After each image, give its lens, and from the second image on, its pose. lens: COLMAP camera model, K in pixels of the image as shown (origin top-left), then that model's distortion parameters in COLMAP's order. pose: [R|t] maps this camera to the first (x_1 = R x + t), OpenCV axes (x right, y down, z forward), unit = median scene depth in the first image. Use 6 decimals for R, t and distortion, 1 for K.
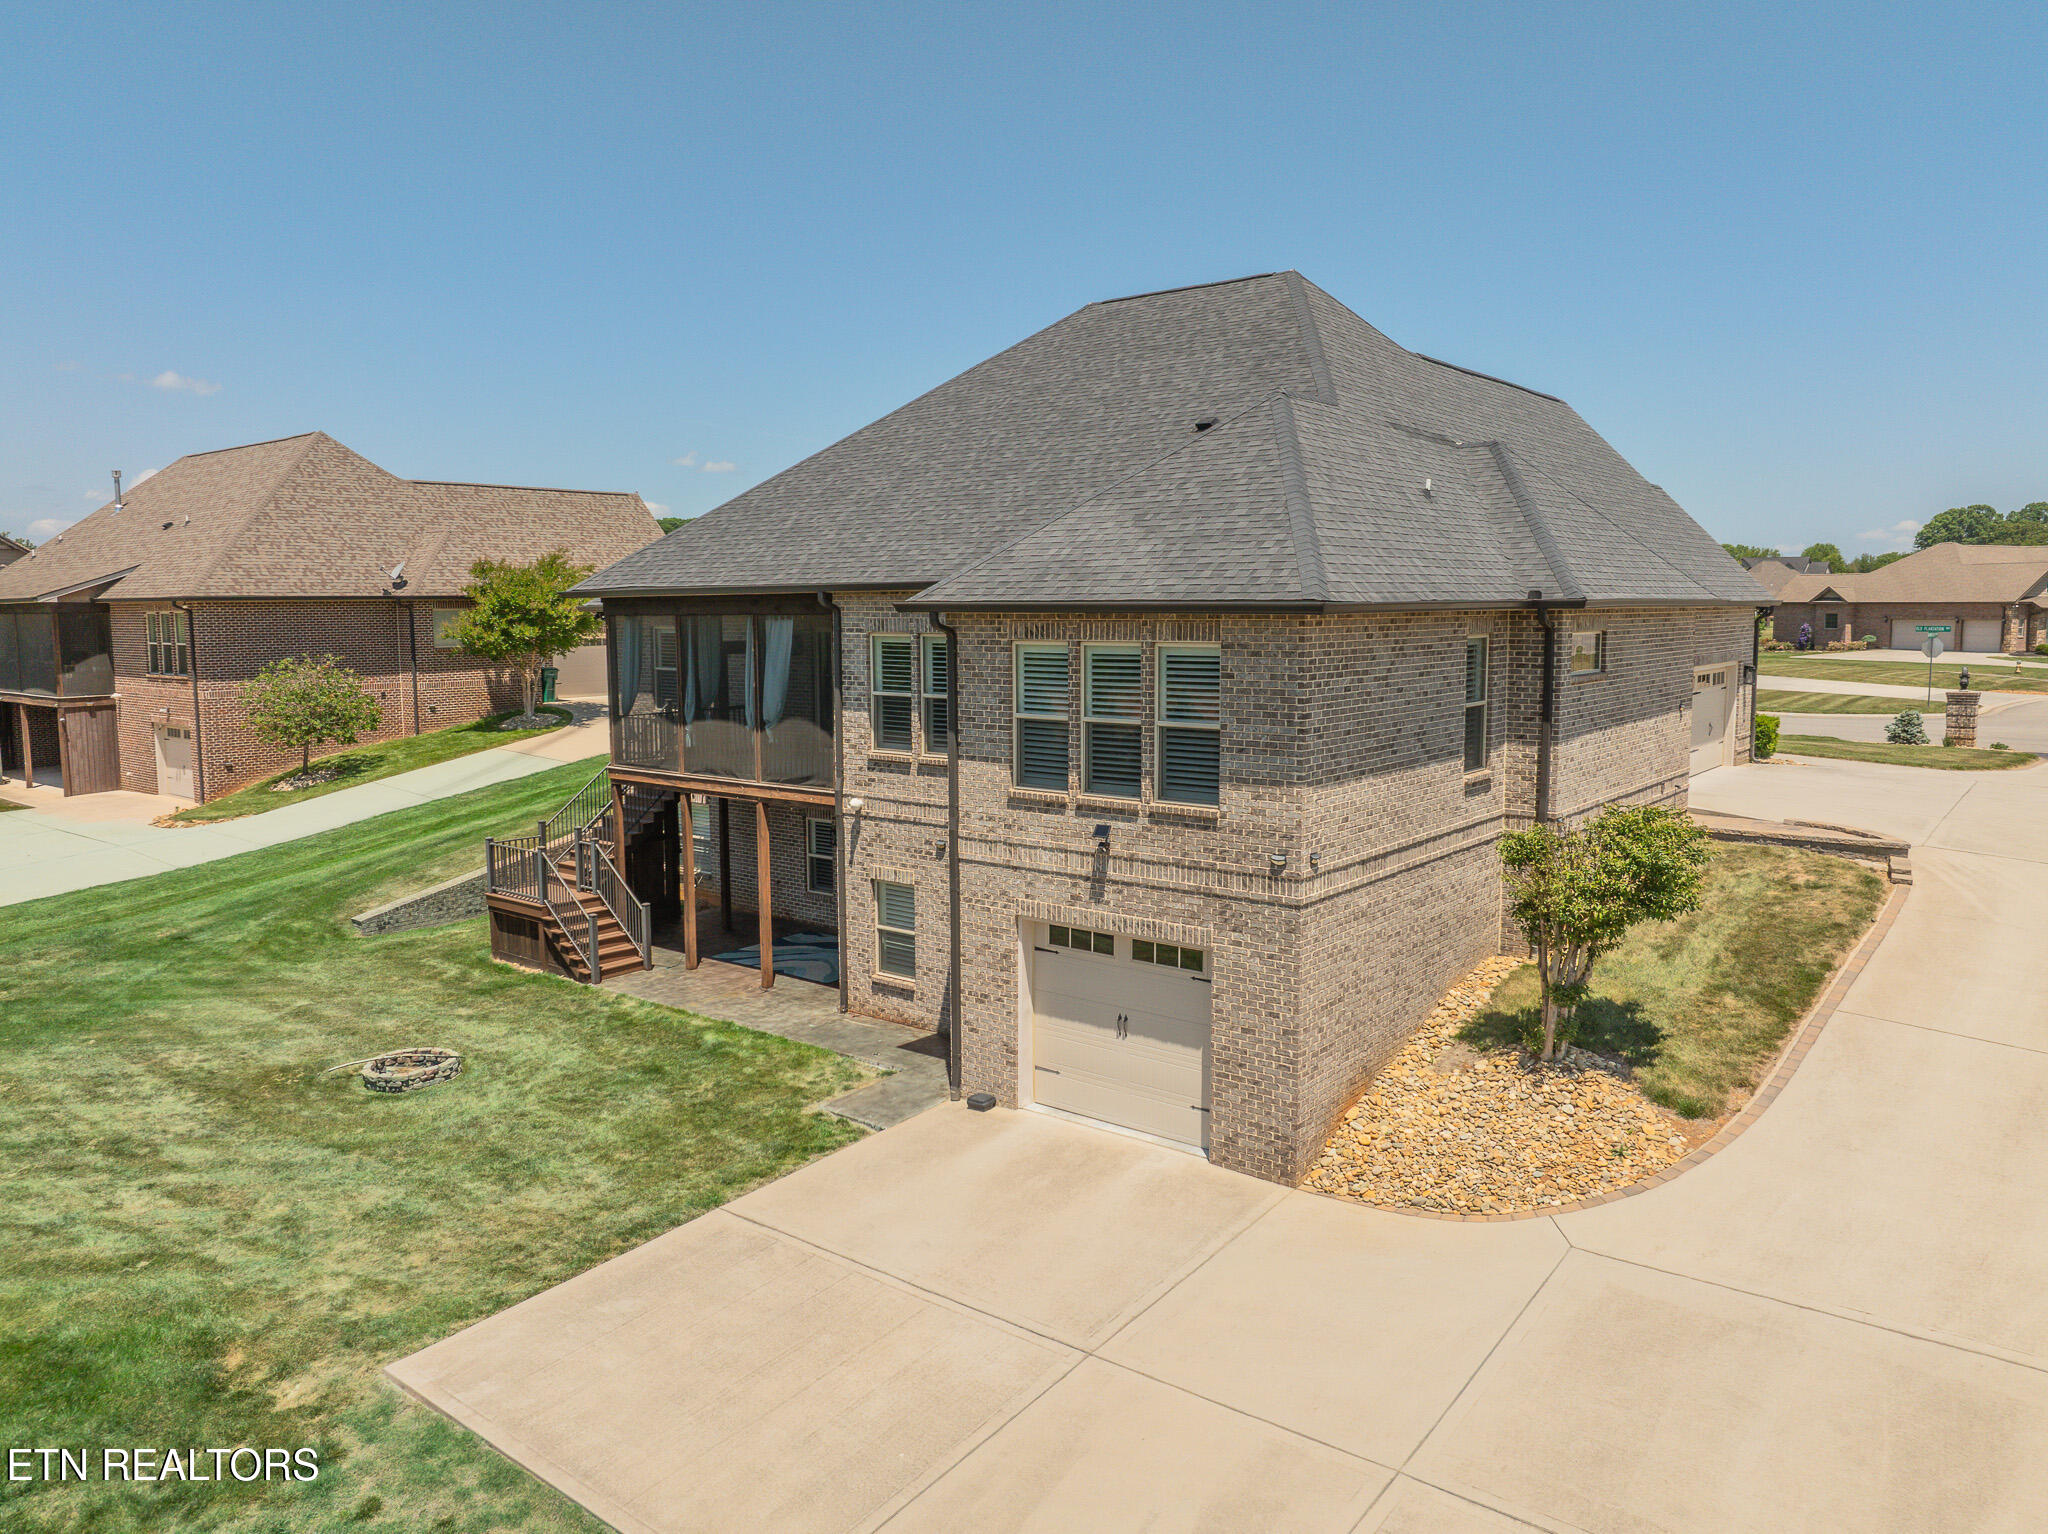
lens RADIAL K [[1435.6, 0, 1024.0], [0, 1435.6, 767.0], [0, 0, 1]] dist [-0.020946, 0.002285]
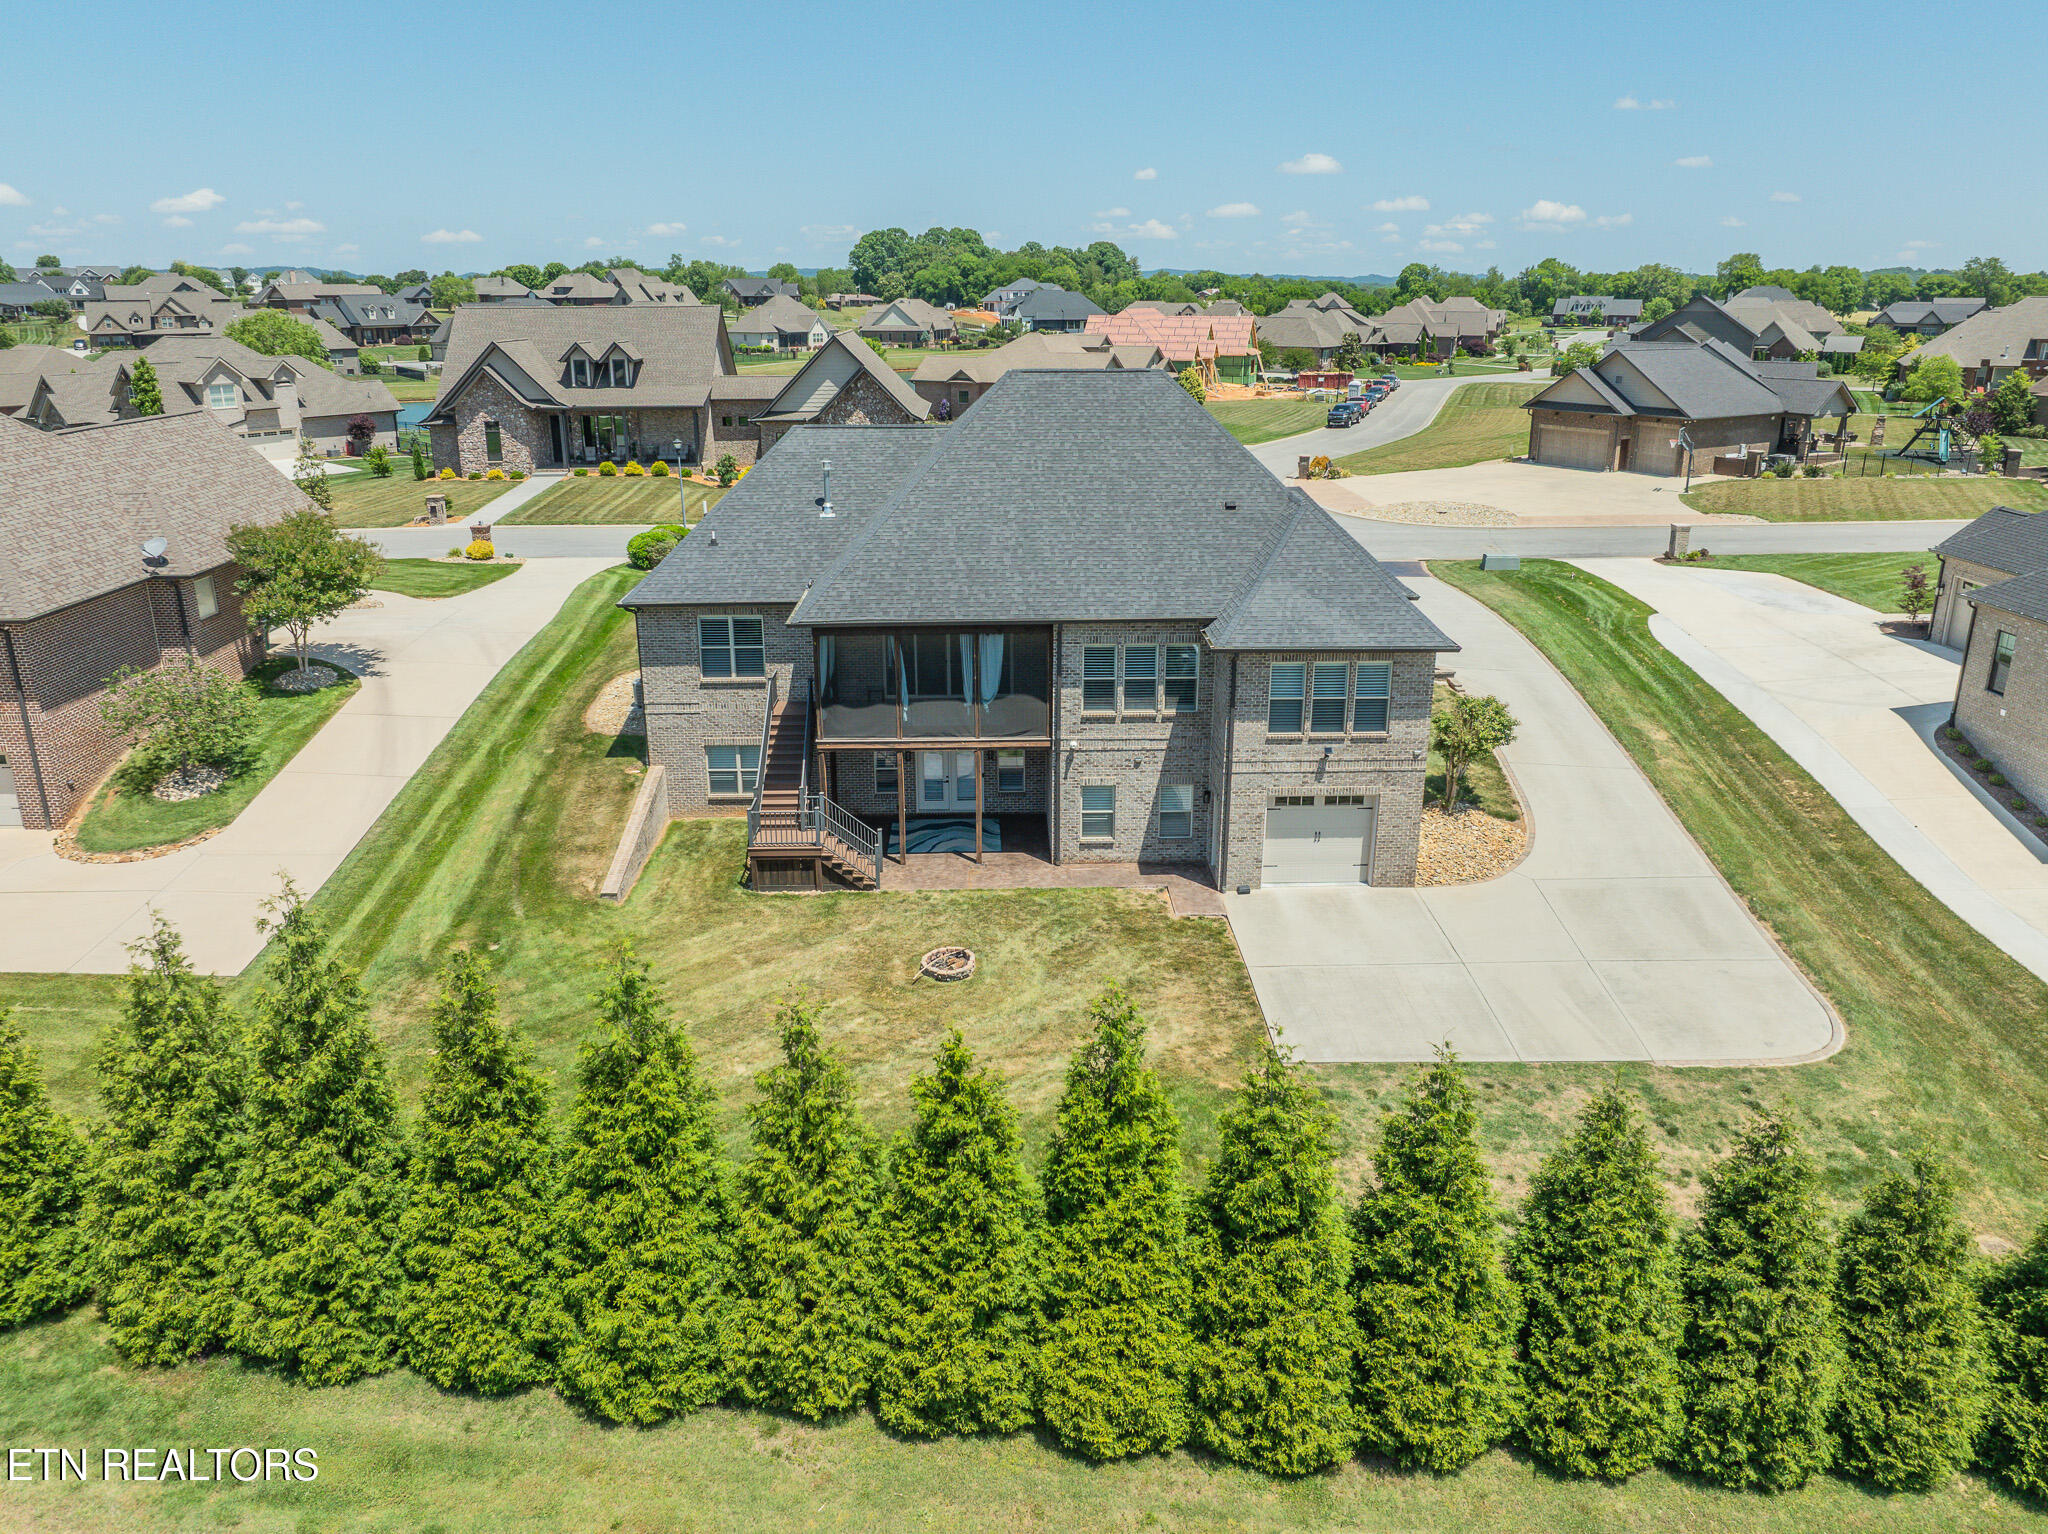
lens RADIAL K [[1435.6, 0, 1024.0], [0, 1435.6, 767.0], [0, 0, 1]] dist [-0.020946, 0.002285]
pose [[0.763809, -0.200731, 0.613435, -1.476169], [0.072187, 0.971015, 0.227857, -0.413481], [-0.641393, -0.129757, 0.756160, -0.287115]]
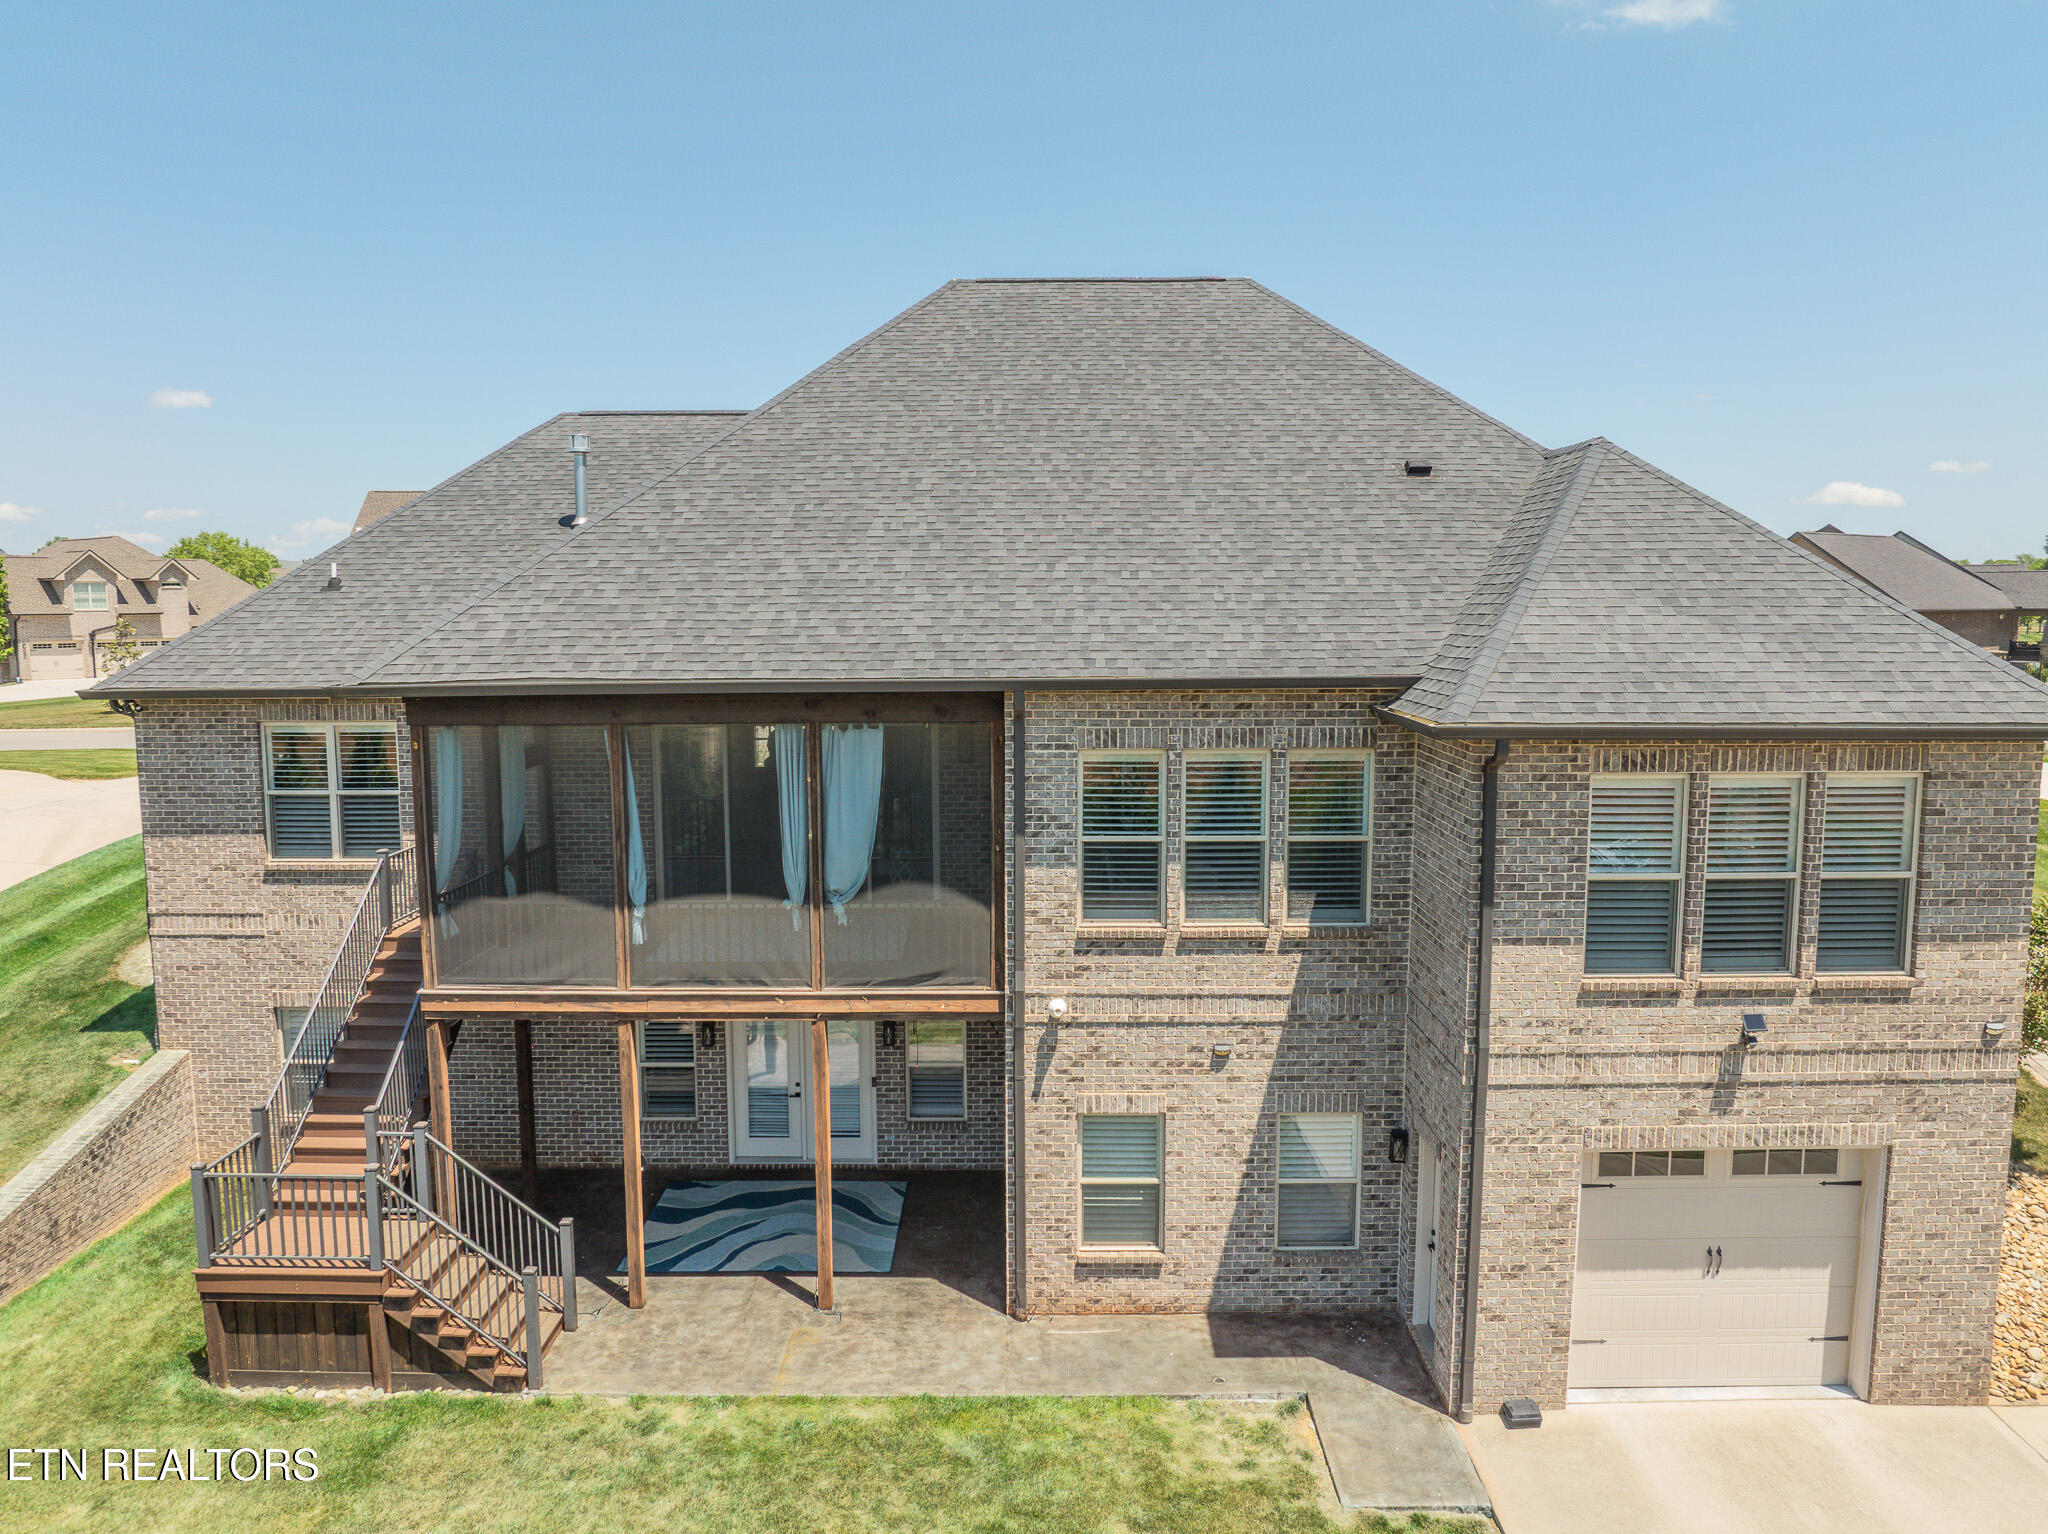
lens RADIAL K [[1446.7, 0, 1027.2], [0, 1446.7, 755.2], [0, 0, 1]] dist [-0.039234, 0.001427]
pose [[0.786037, -0.065694, 0.614679, -0.655014], [0.070306, 0.997386, 0.016690, -0.126479], [-0.614169, 0.030097, 0.788601, 0.593893]]
